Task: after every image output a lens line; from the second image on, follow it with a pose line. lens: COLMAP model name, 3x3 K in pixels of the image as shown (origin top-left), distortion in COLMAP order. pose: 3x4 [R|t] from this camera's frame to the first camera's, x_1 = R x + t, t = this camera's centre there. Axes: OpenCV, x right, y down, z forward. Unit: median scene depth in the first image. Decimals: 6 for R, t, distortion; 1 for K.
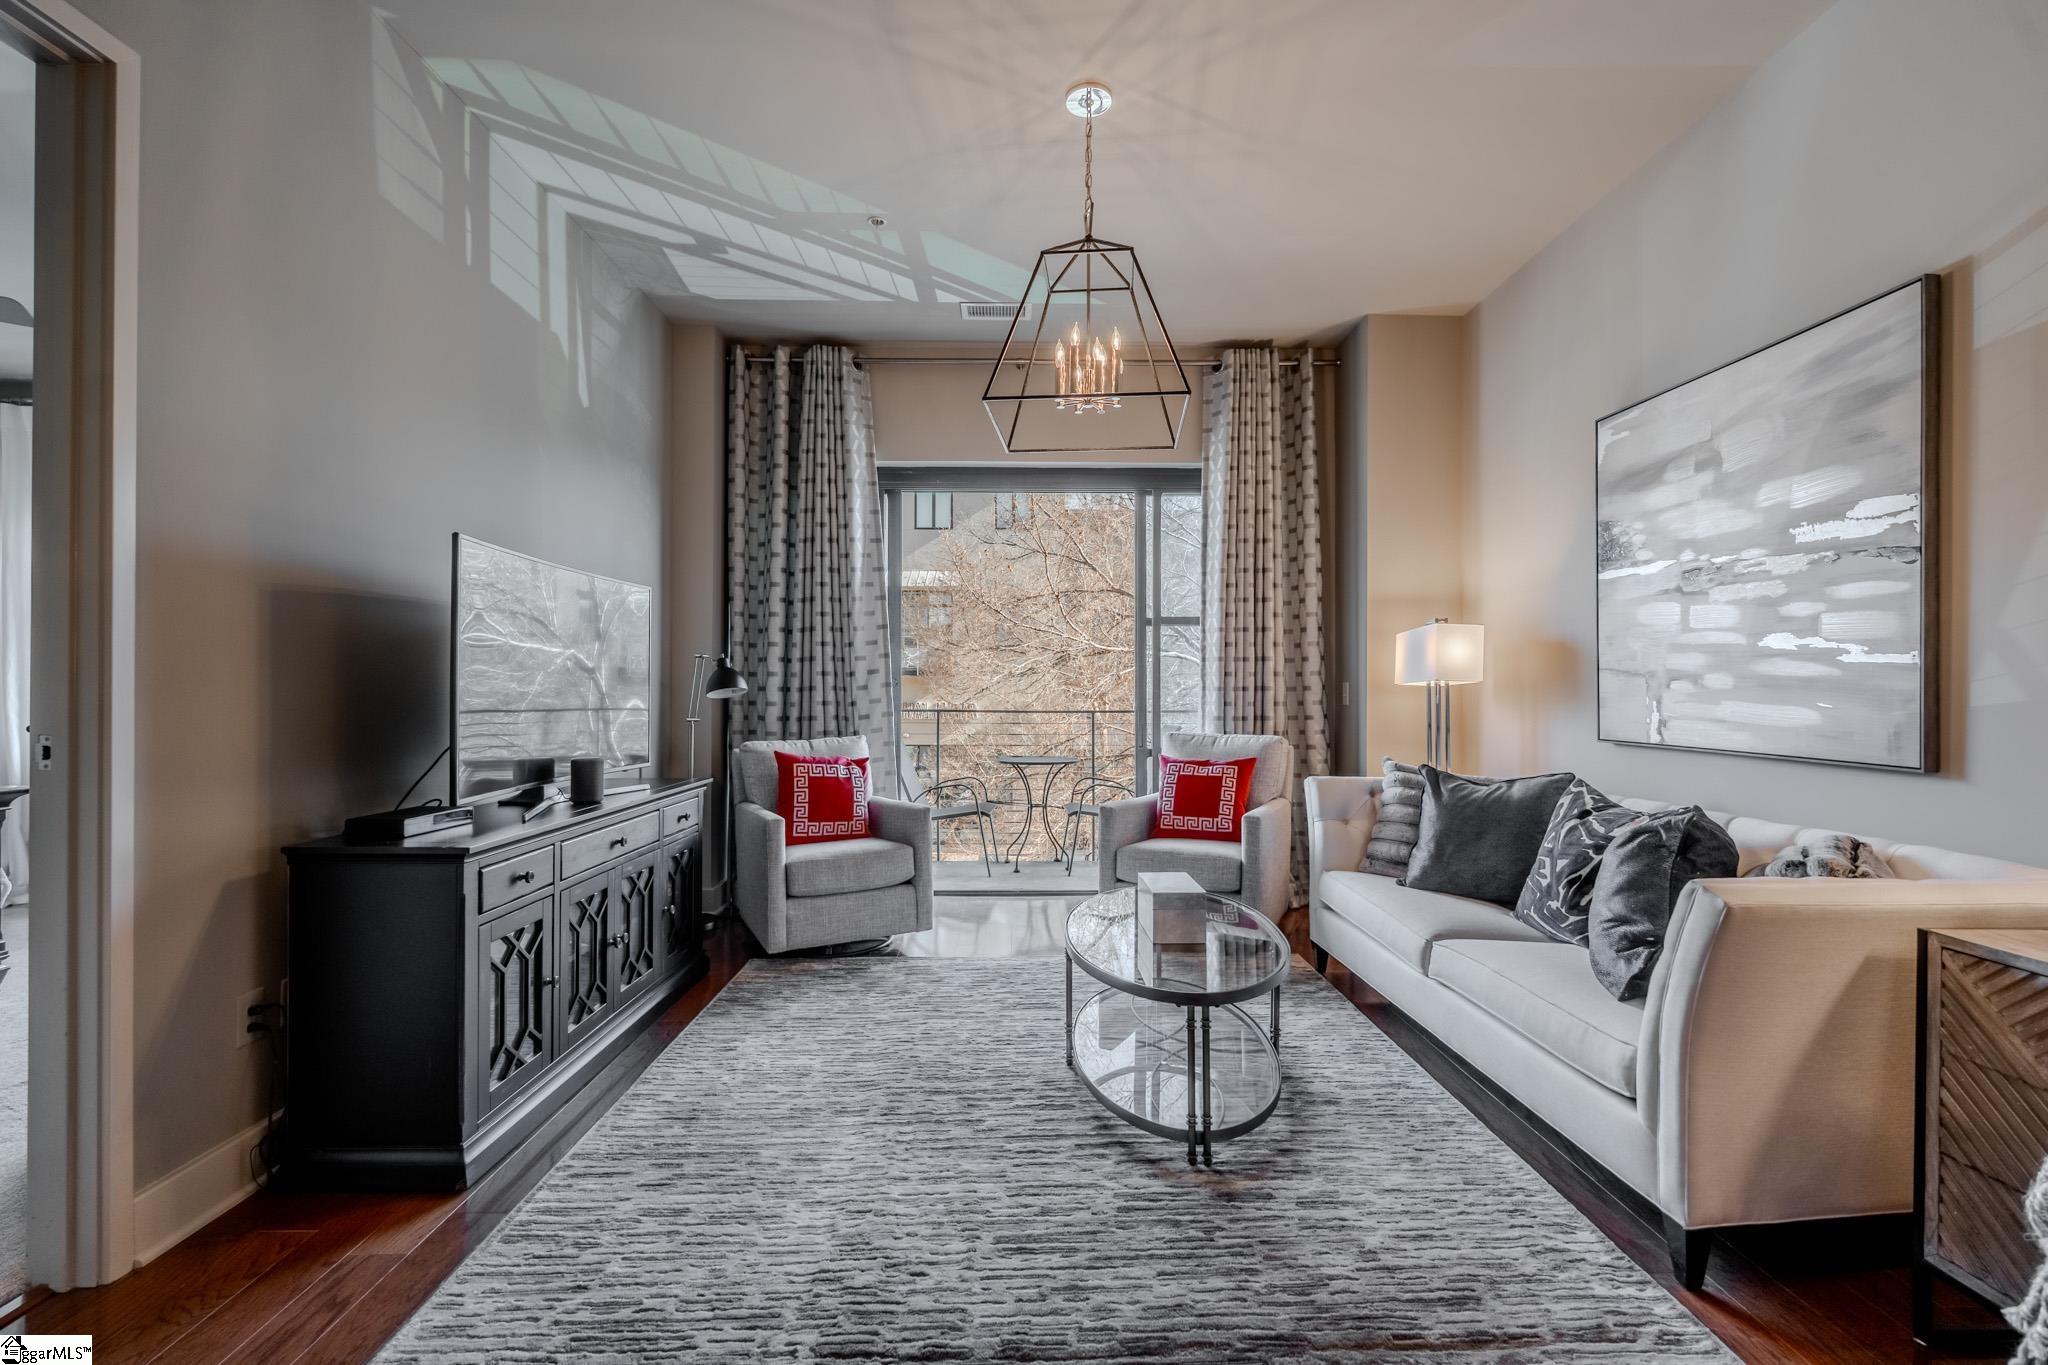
lens RADIAL K [[938.3, 0, 1014.4], [0, 938.3, 688.3], [0, 0, 1]] dist [-0.005439, 0.001301]
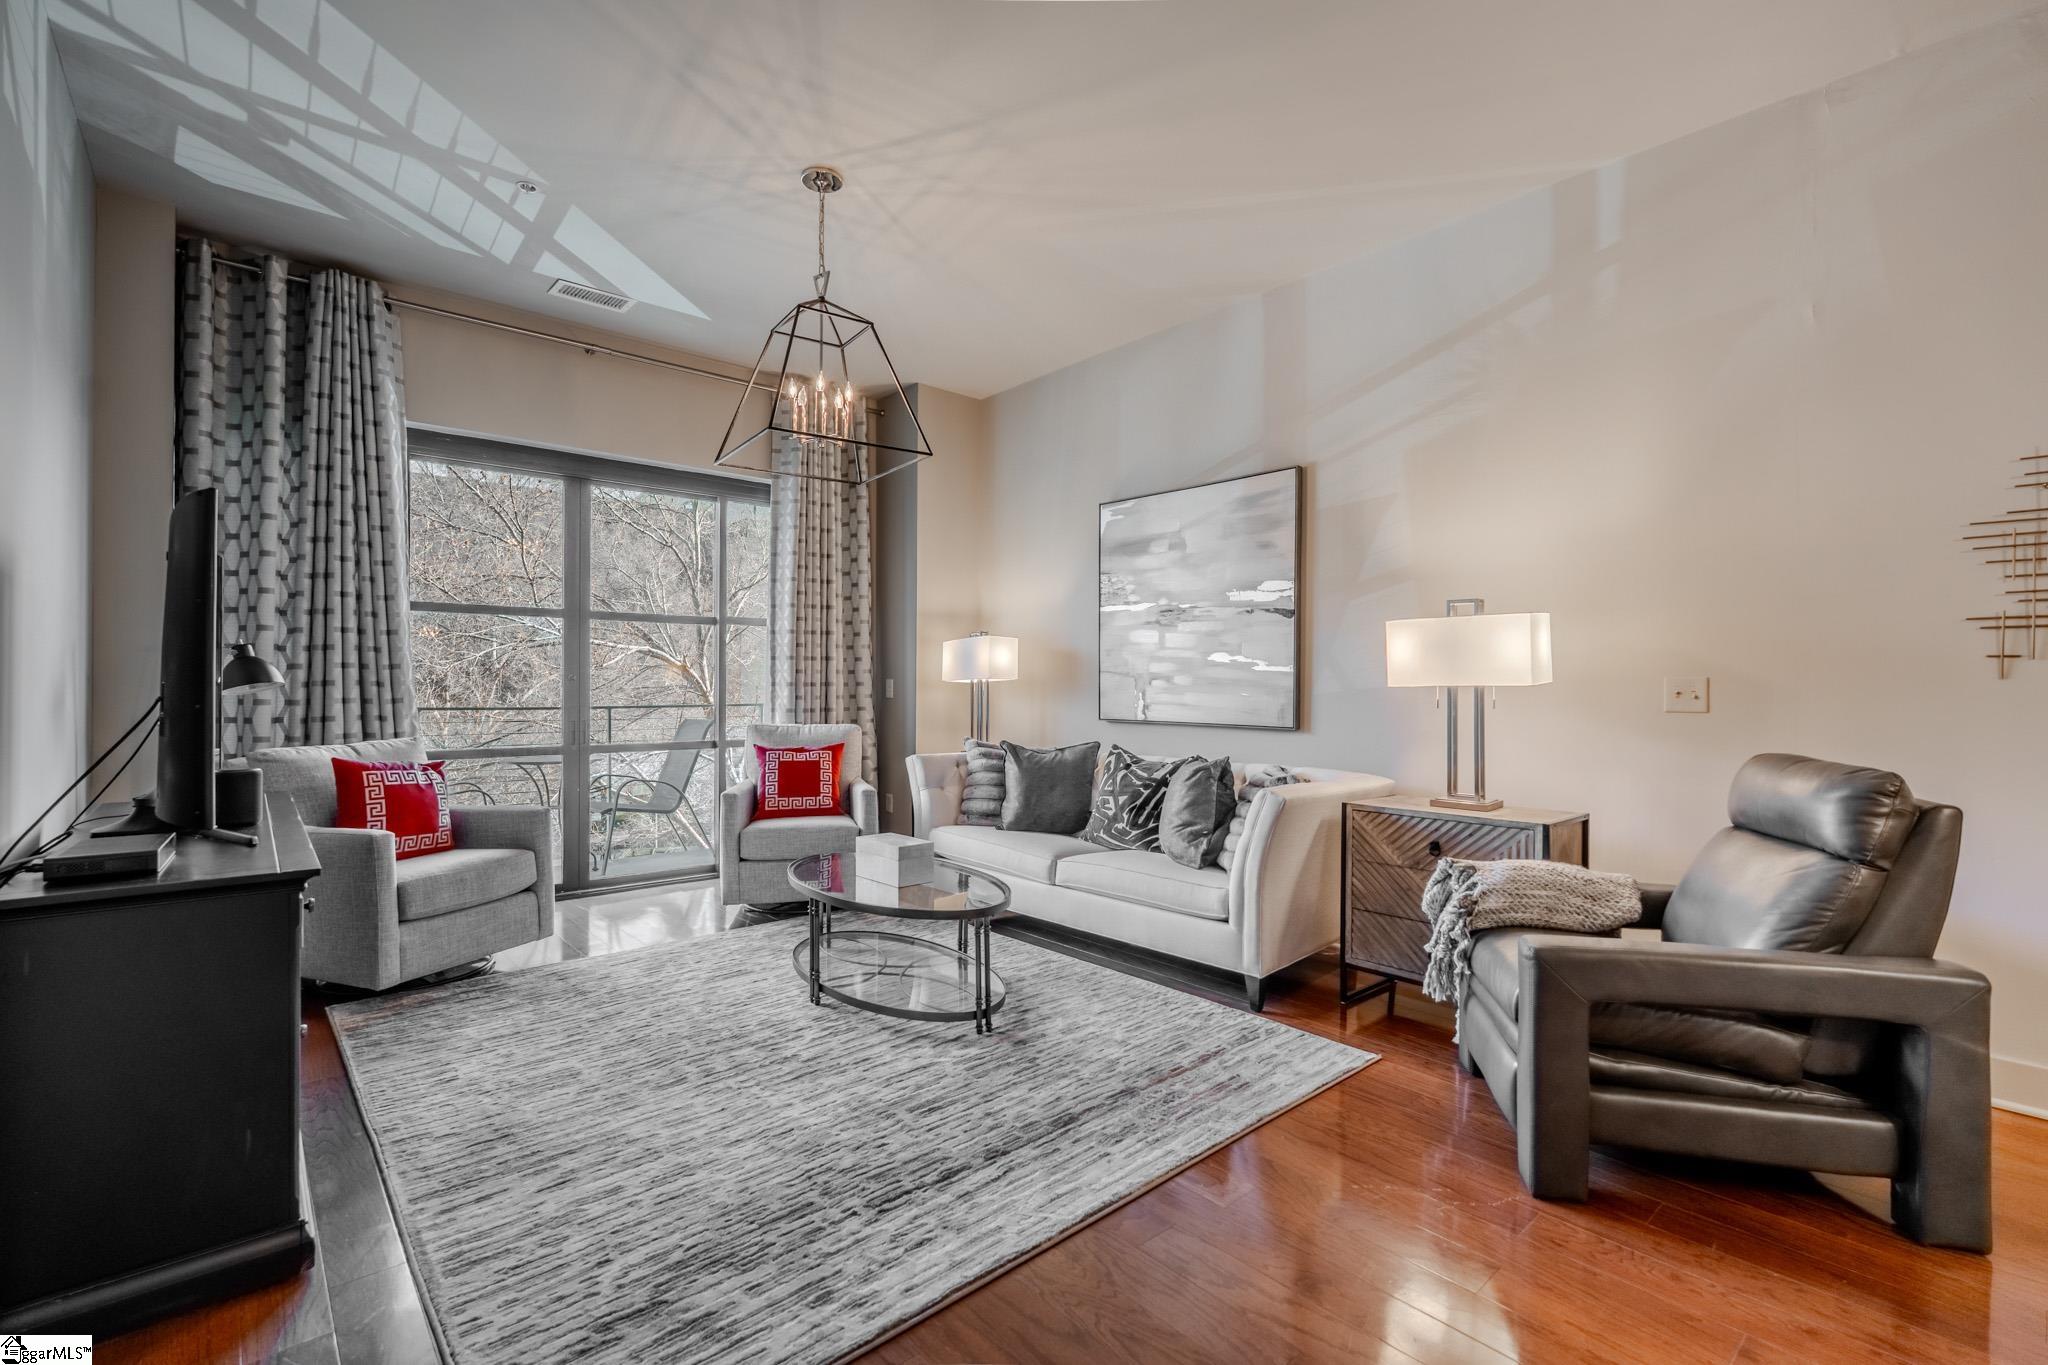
lens RADIAL K [[938.3, 0, 1048.8], [0, 938.3, 684.6], [0, 0, 1]] dist [-0.005439, 0.001301]
pose [[0.747875, 0.002099, 0.663836, -0.487345], [-0.002766, 0.999996, -0.000046, 0.000467], [-0.663834, -0.001802, 0.747878, -0.062231]]
